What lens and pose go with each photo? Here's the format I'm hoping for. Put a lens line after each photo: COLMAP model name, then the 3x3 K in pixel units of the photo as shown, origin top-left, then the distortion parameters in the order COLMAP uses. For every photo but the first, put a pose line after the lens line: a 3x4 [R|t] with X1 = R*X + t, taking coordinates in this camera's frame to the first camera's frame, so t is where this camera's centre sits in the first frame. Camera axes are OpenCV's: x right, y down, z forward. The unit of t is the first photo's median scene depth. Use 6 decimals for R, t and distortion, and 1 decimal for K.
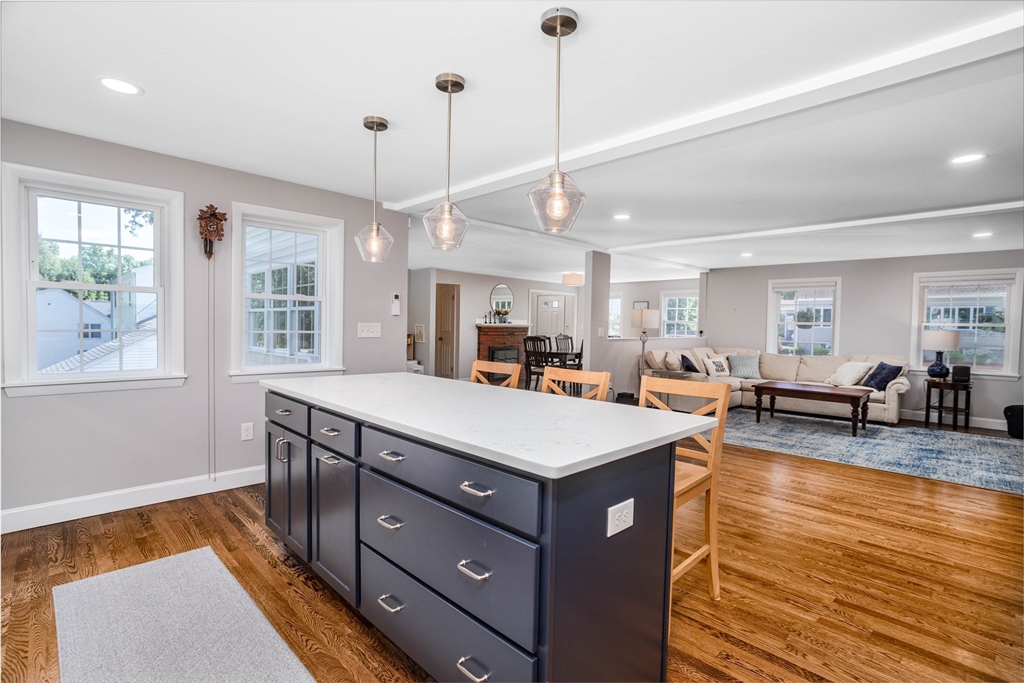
lens RADIAL K [[493.7, 0, 519.4], [0, 493.7, 335.7], [0, 0, 1]] dist [0.006426, 0.002704]
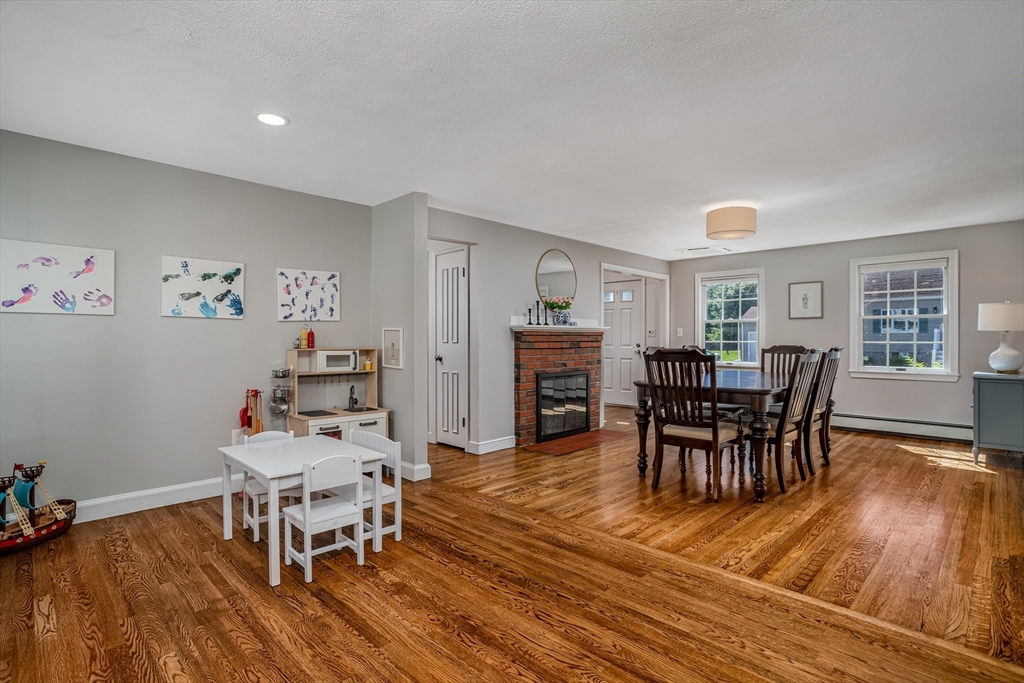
lens RADIAL K [[494.8, 0, 508.7], [0, 494.8, 342.1], [0, 0, 1]] dist [-0.041631, 0.020006]
pose [[0.999634, -0.018966, -0.019294, -0.124174], [0.018631, 0.999676, -0.017365, 0.000058], [0.019617, 0.016999, 0.999663, 0.784461]]
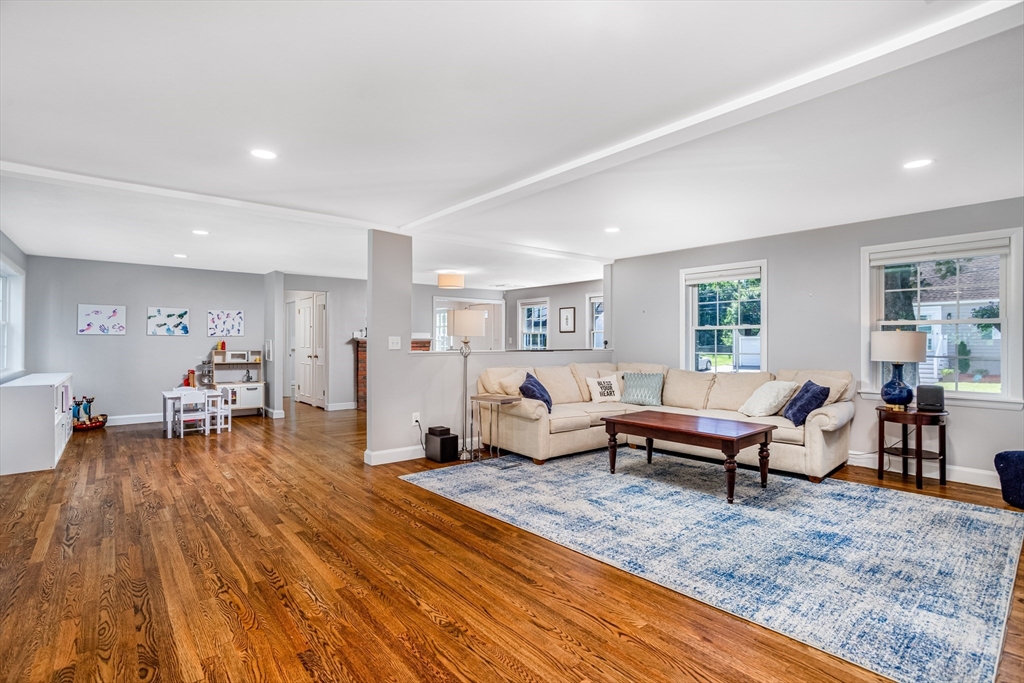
lens RADIAL K [[494.8, 0, 508.4], [0, 494.8, 340.5], [0, 0, 1]] dist [-0.041631, 0.020006]
pose [[0.992980, -0.016932, -0.117063, 0.418364], [0.013351, 0.999421, -0.031312, 0.014660], [0.117525, 0.029529, 0.992631, 0.311450]]
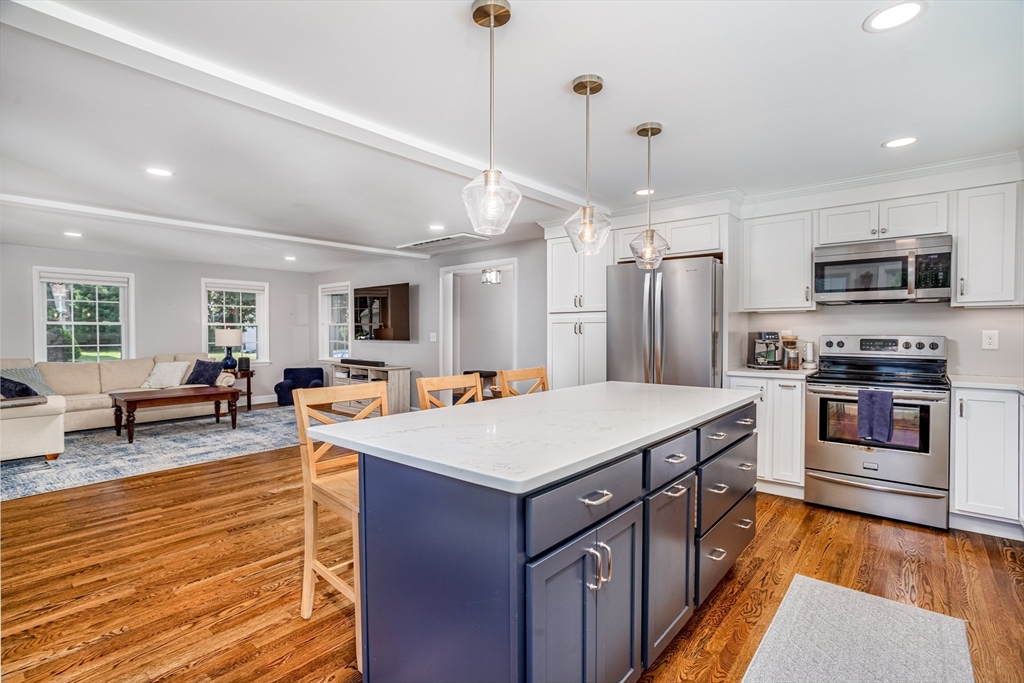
lens RADIAL K [[494.8, 0, 505.4], [0, 494.8, 344.8], [0, 0, 1]] dist [-0.041631, 0.020006]
pose [[-0.054830, -0.044614, 0.997499, -0.360861], [0.020792, 0.998734, 0.045812, -0.013728], [-0.998279, 0.023252, -0.053833, 0.405012]]
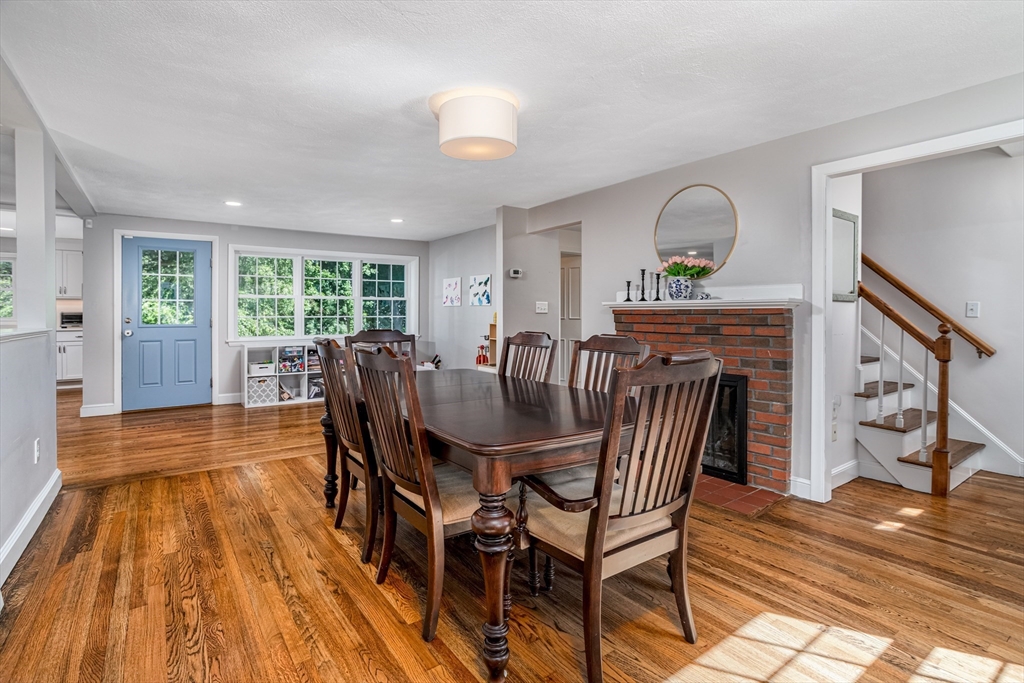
lens RADIAL K [[494.8, 0, 494.1], [0, 494.8, 308.0], [0, 0, 1]] dist [-0.041631, 0.020006]
pose [[-0.184598, -0.026710, -0.982451, 0.522529], [-0.024698, 0.999441, -0.022531, -0.013512], [0.982504, 0.020106, -0.185154, 1.503369]]
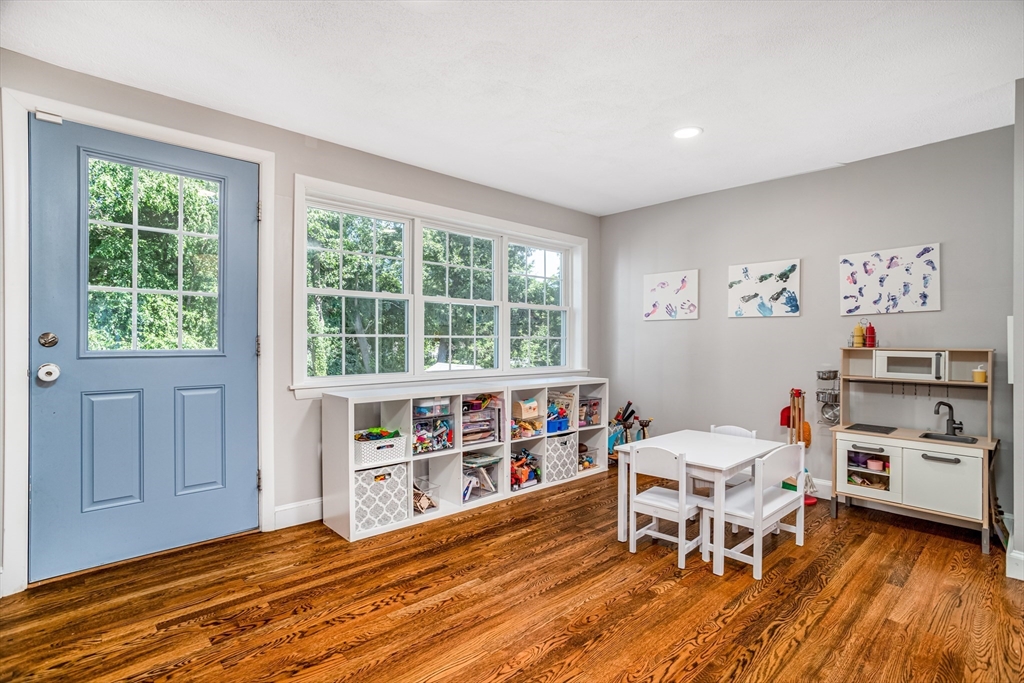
lens RADIAL K [[494.8, 0, 514.4], [0, 494.8, 340.6], [0, 0, 1]] dist [-0.041631, 0.020006]
pose [[-0.050114, -0.022152, -0.998498, 0.108846], [-0.025631, 0.999453, -0.020887, 0.004842], [0.998415, 0.024545, -0.050654, 1.041231]]
